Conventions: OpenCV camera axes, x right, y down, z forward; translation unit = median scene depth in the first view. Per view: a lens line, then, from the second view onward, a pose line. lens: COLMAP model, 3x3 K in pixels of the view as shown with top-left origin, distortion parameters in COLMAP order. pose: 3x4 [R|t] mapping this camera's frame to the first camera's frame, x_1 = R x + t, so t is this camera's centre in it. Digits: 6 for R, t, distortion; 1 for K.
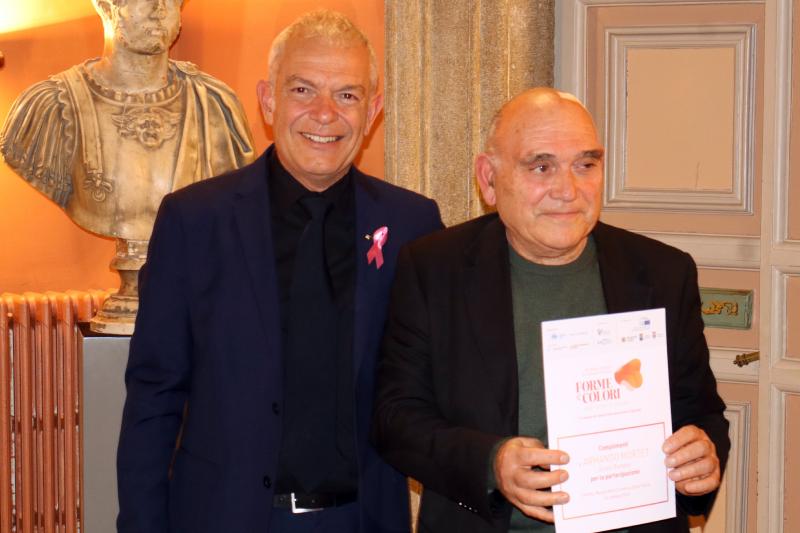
lens RADIAL K [[1804.8, 0, 386.2], [0, 1804.8, 288.0], [0, 0, 1]] dist [0.036694, -0.336458]
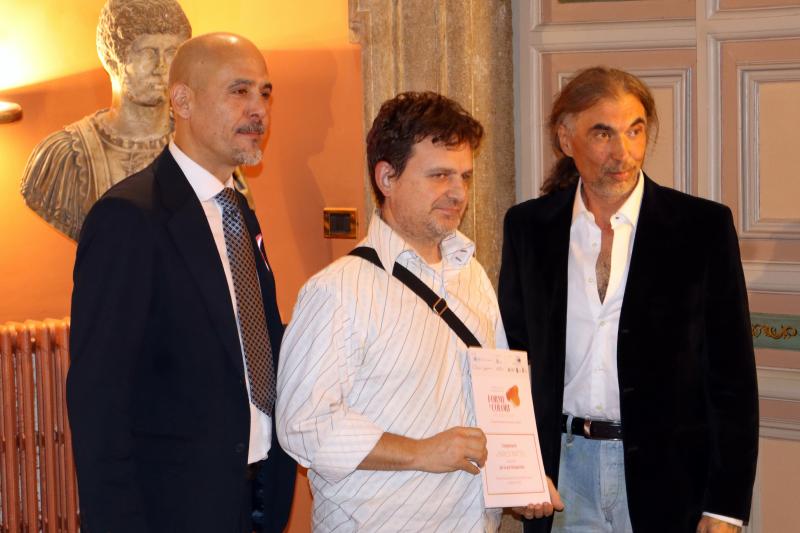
lens RADIAL K [[1777.8, 0, 398.1], [0, 1777.8, 283.4], [0, 0, 1]] dist [0.009422, -0.015590]
pose [[0.999643, -0.024516, 0.010628, 0.006710], [0.024565, 0.999688, -0.004564, -0.010313], [-0.010512, 0.004824, 0.999933, -0.105525]]
